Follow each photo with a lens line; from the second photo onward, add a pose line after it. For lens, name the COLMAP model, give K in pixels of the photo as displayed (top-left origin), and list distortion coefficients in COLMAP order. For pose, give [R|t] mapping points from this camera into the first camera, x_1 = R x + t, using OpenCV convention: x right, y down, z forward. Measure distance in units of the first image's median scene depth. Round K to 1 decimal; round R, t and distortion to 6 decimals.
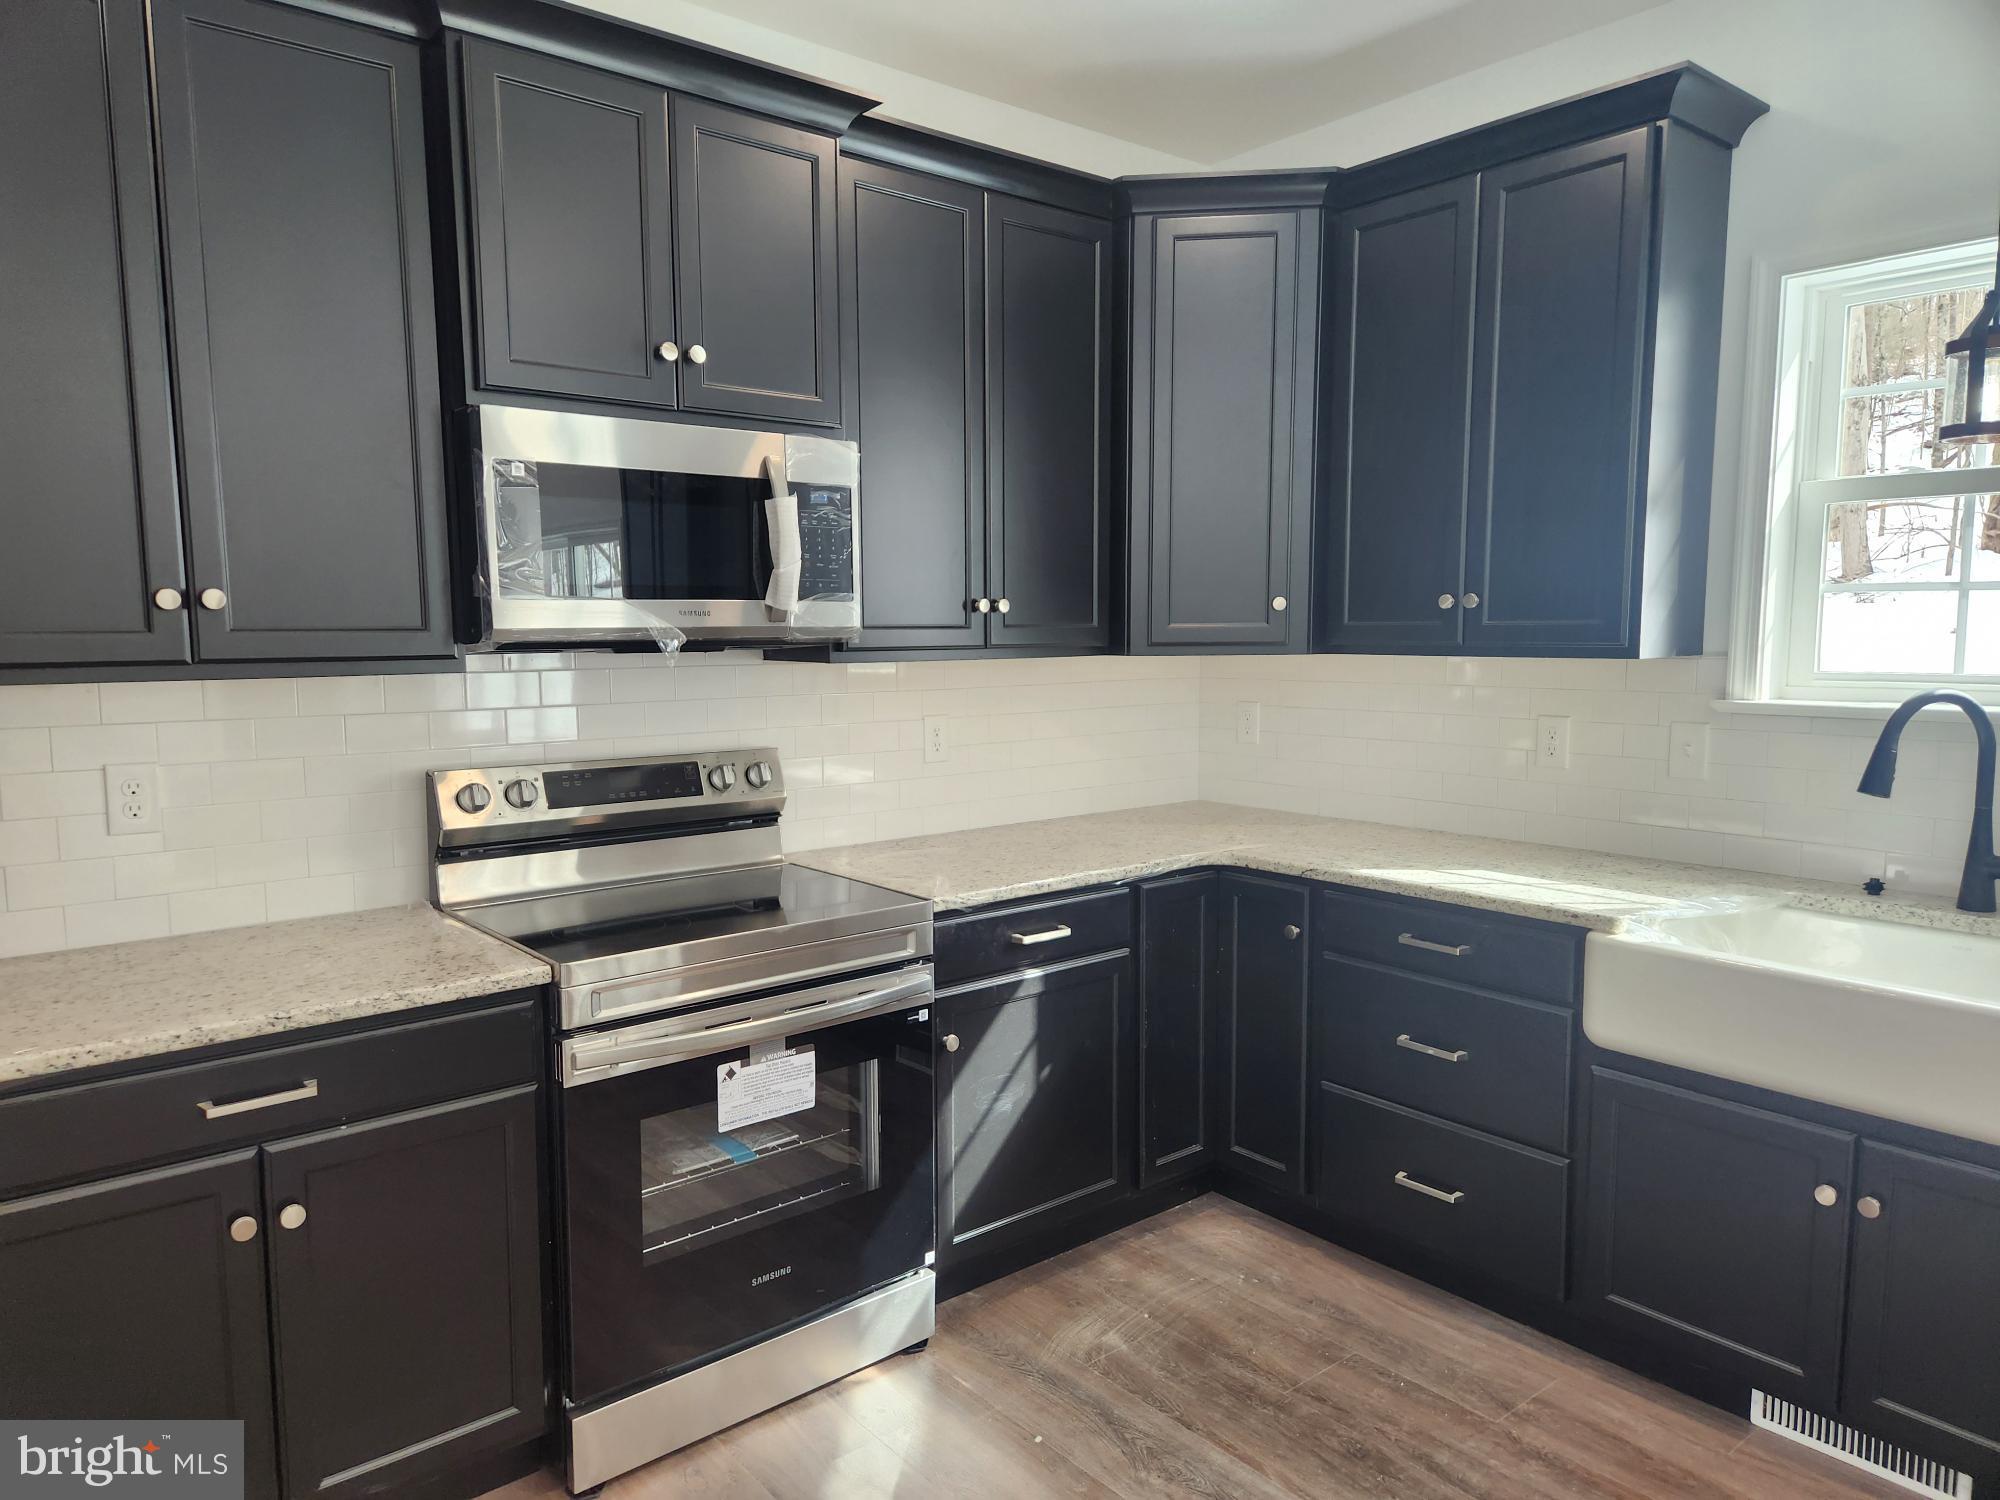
lens RADIAL K [[1341.2, 0, 998.3], [0, 1341.2, 763.4], [0, 0, 1]] dist [0.098096, -0.089358]
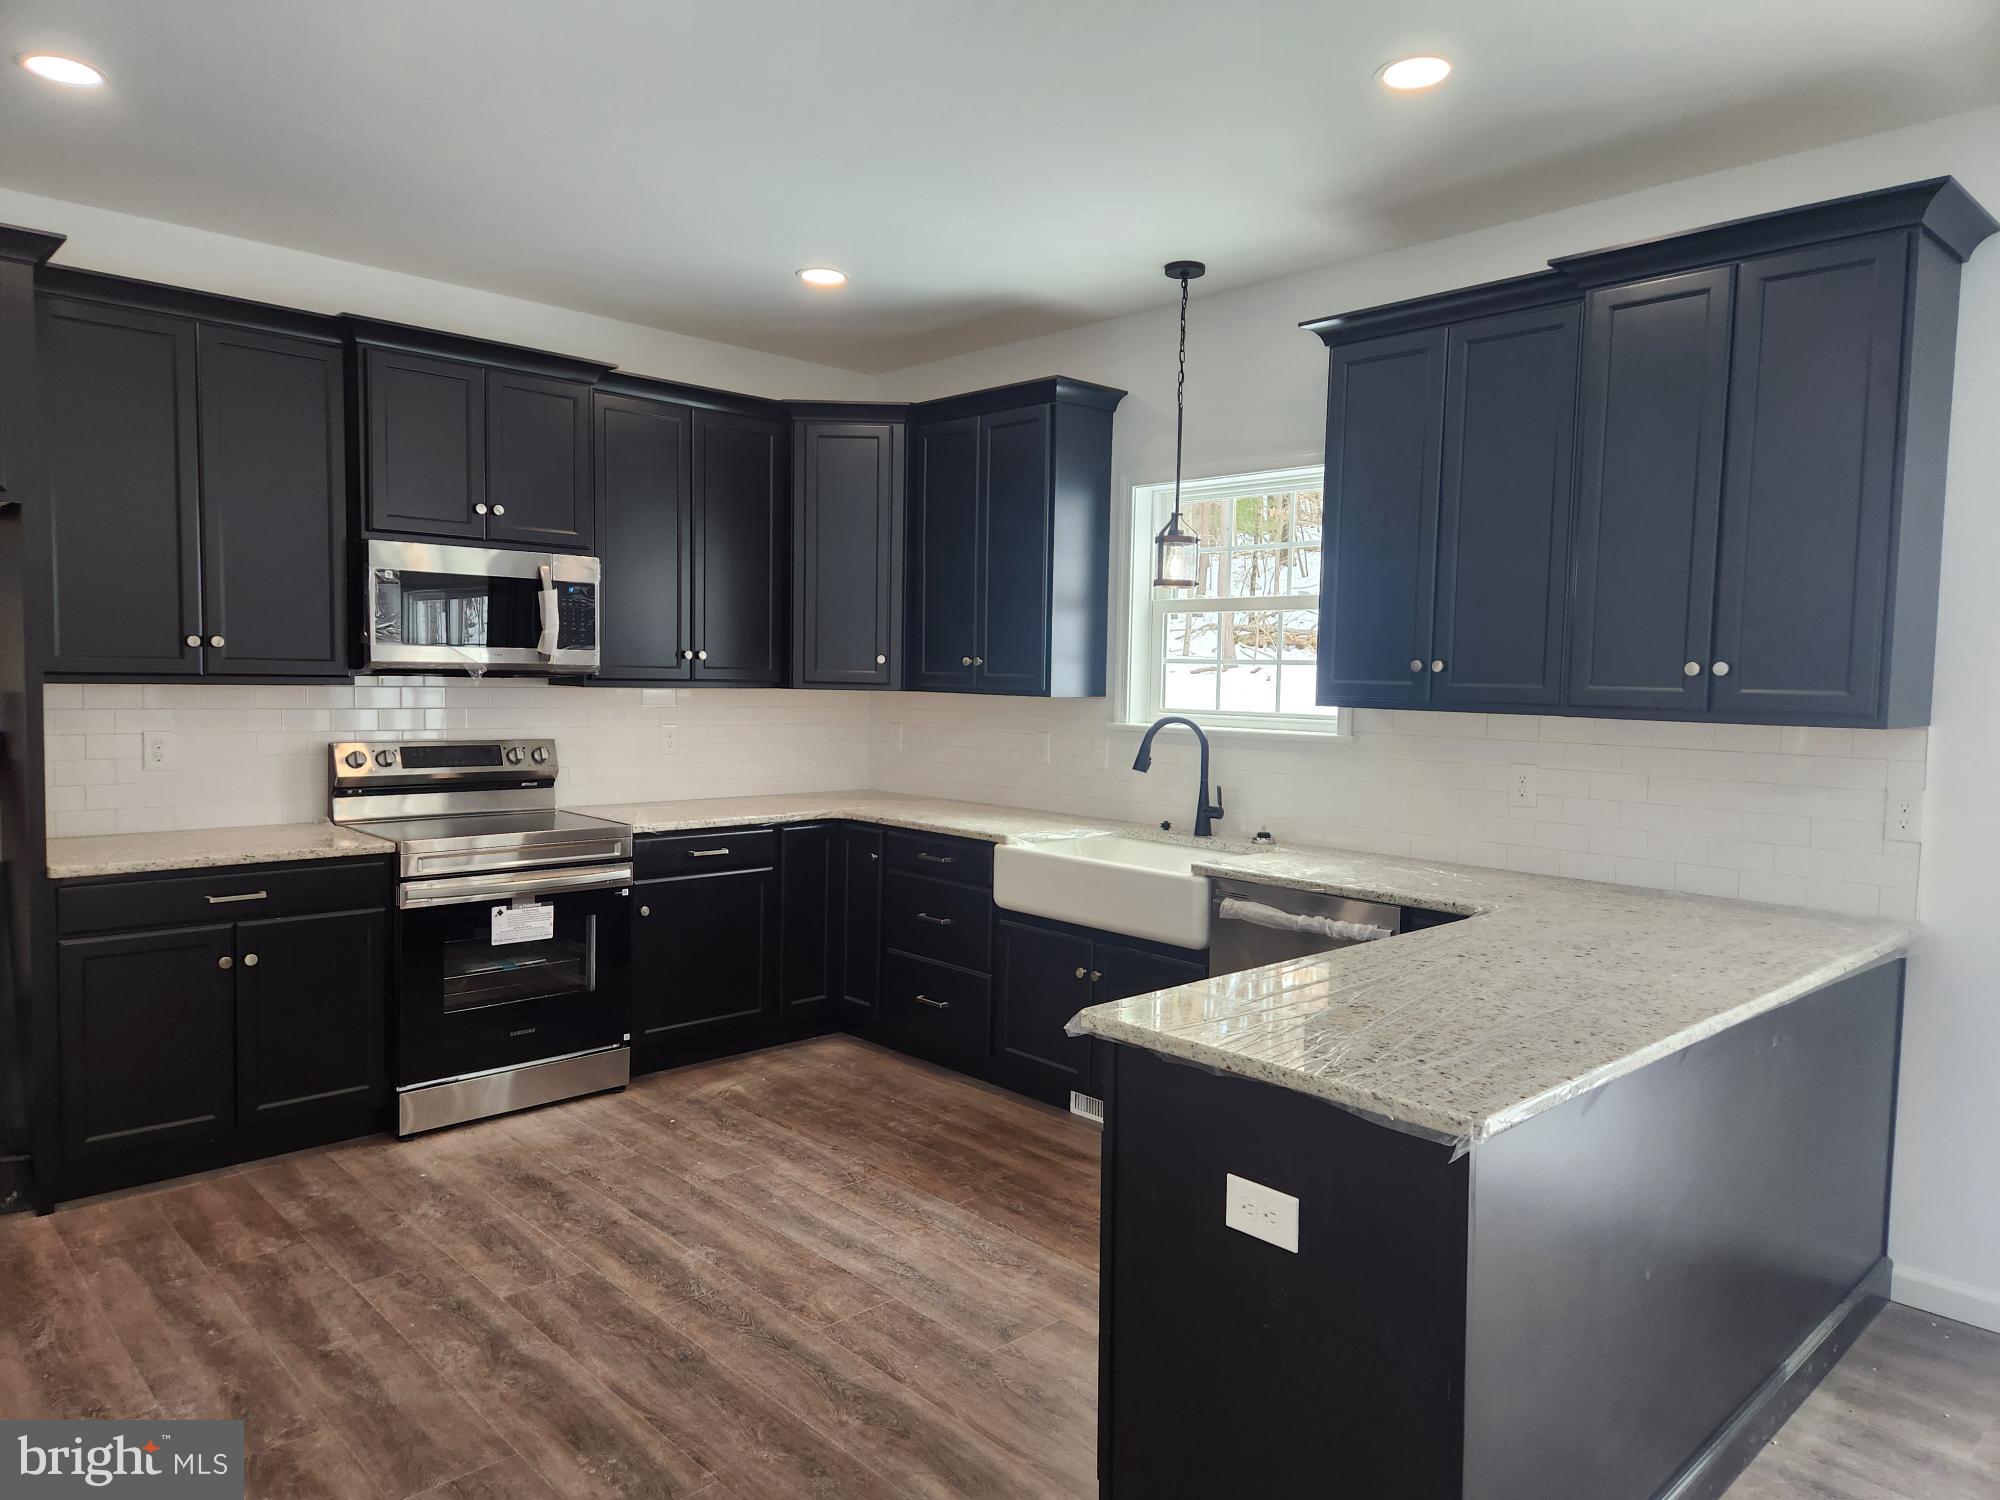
lens RADIAL K [[1329.7, 0, 1000.0], [0, 1329.7, 750.0], [0, 0, 1]] dist [0.097787, -0.080116]
pose [[0.997376, 0.022152, 0.068919, 0.299943], [-0.019126, 0.998837, -0.044262, 0.072852], [-0.069819, 0.042827, 0.996640, -0.745352]]
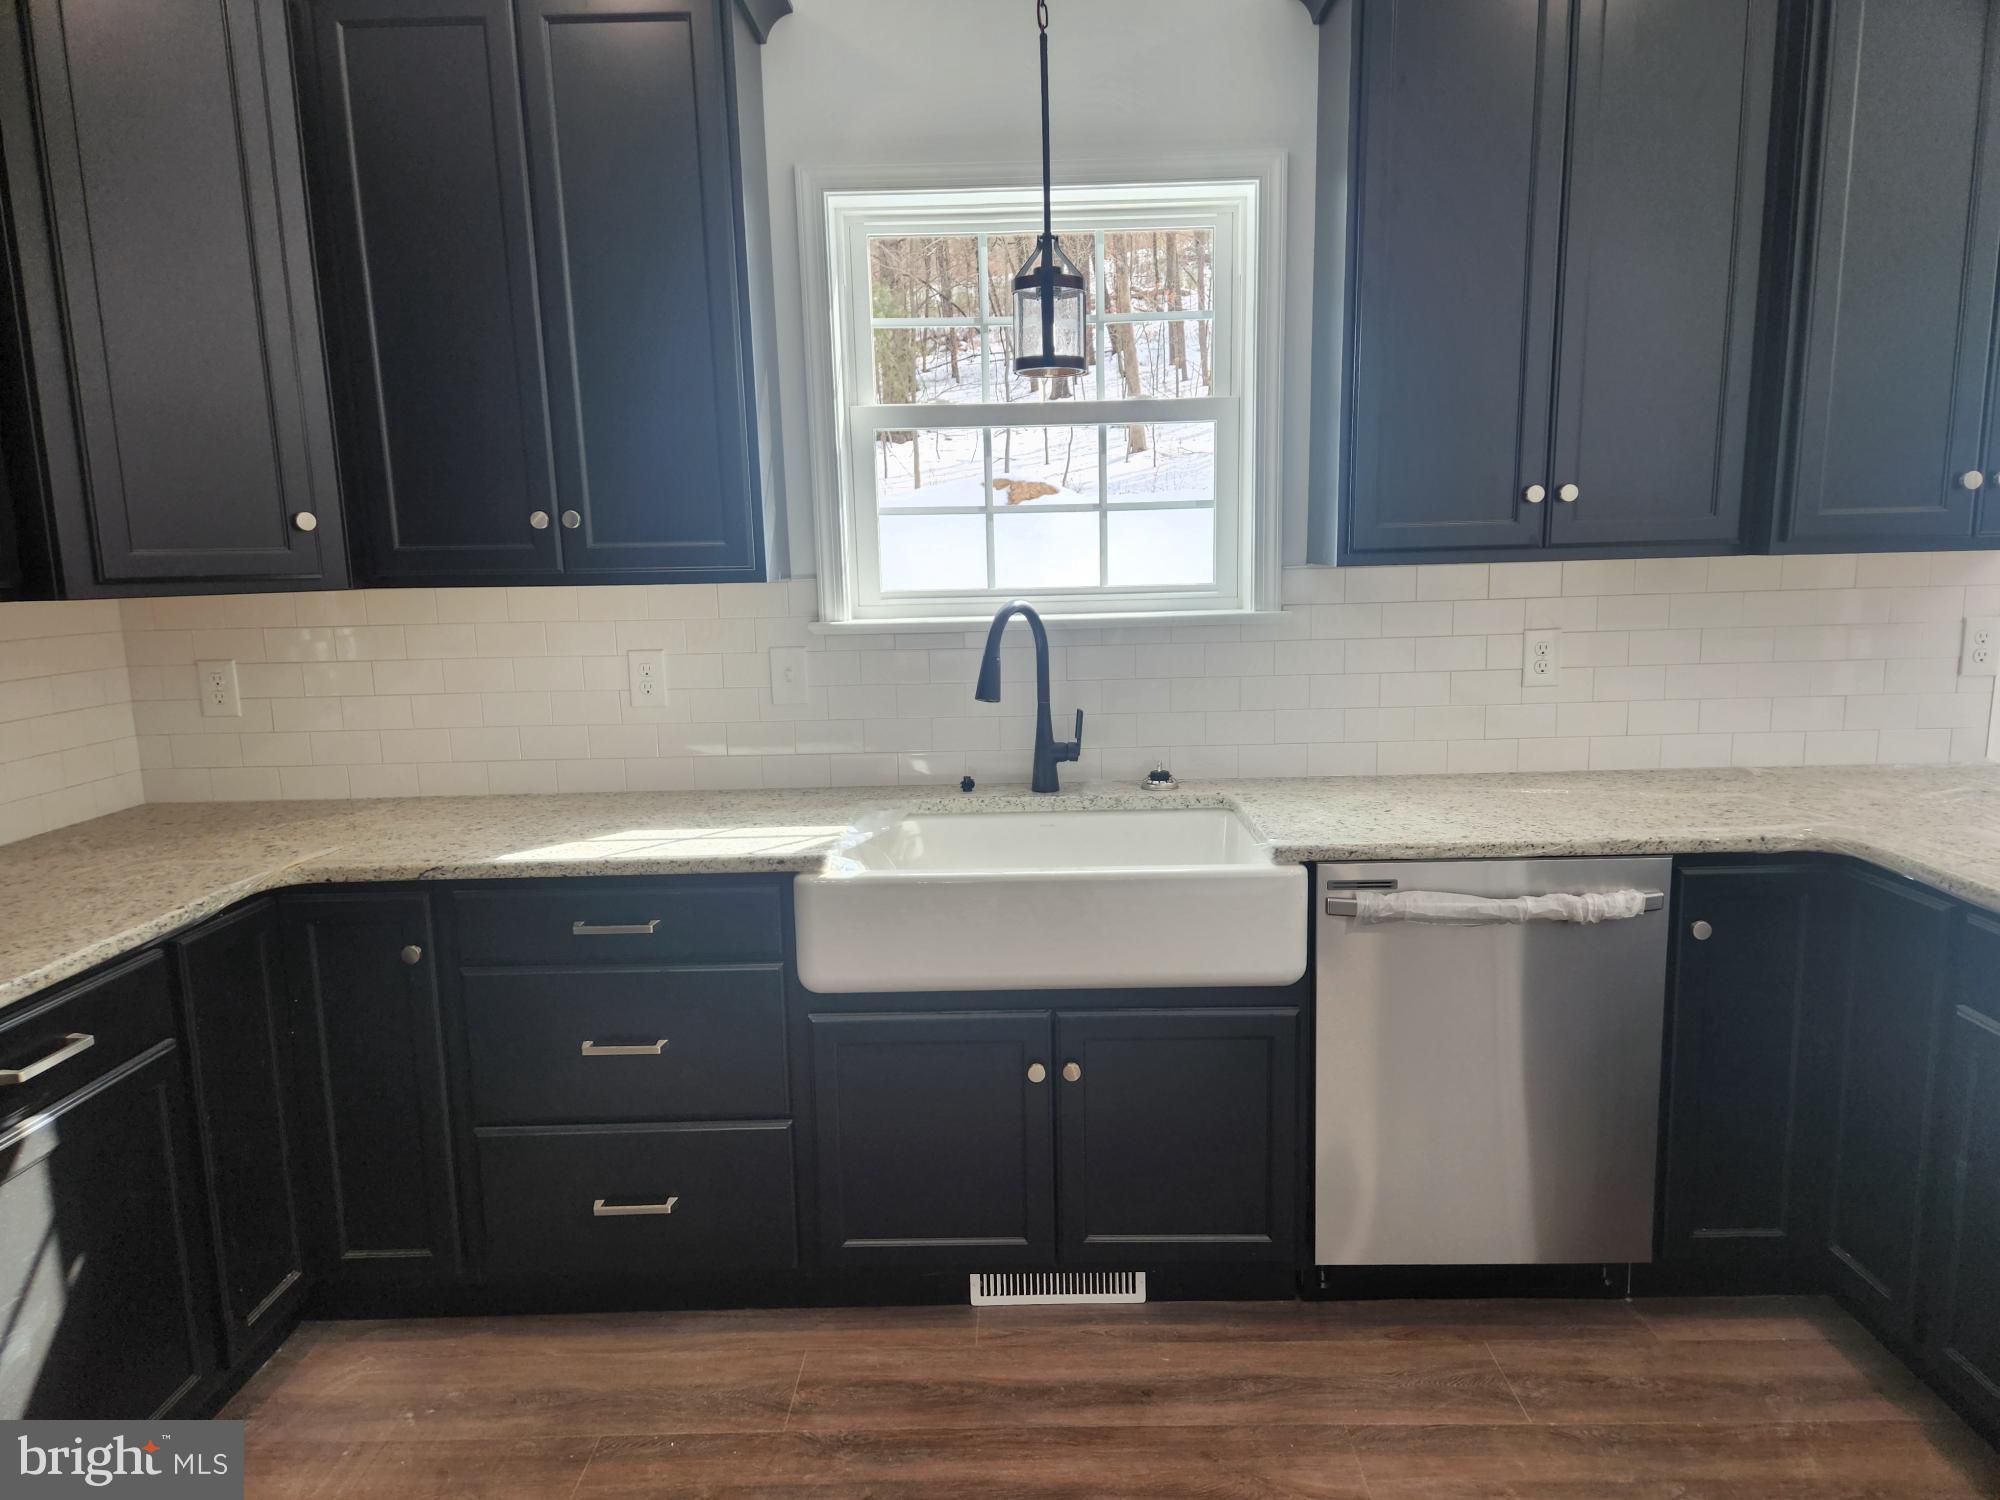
lens RADIAL K [[1341.2, 0, 998.3], [0, 1341.2, 763.4], [0, 0, 1]] dist [0.098096, -0.089358]
pose [[0.648801, -0.133002, 0.749245, -0.152483], [0.098654, 0.990999, 0.090489, -0.021941], [-0.754536, 0.015206, 0.656082, 0.279489]]
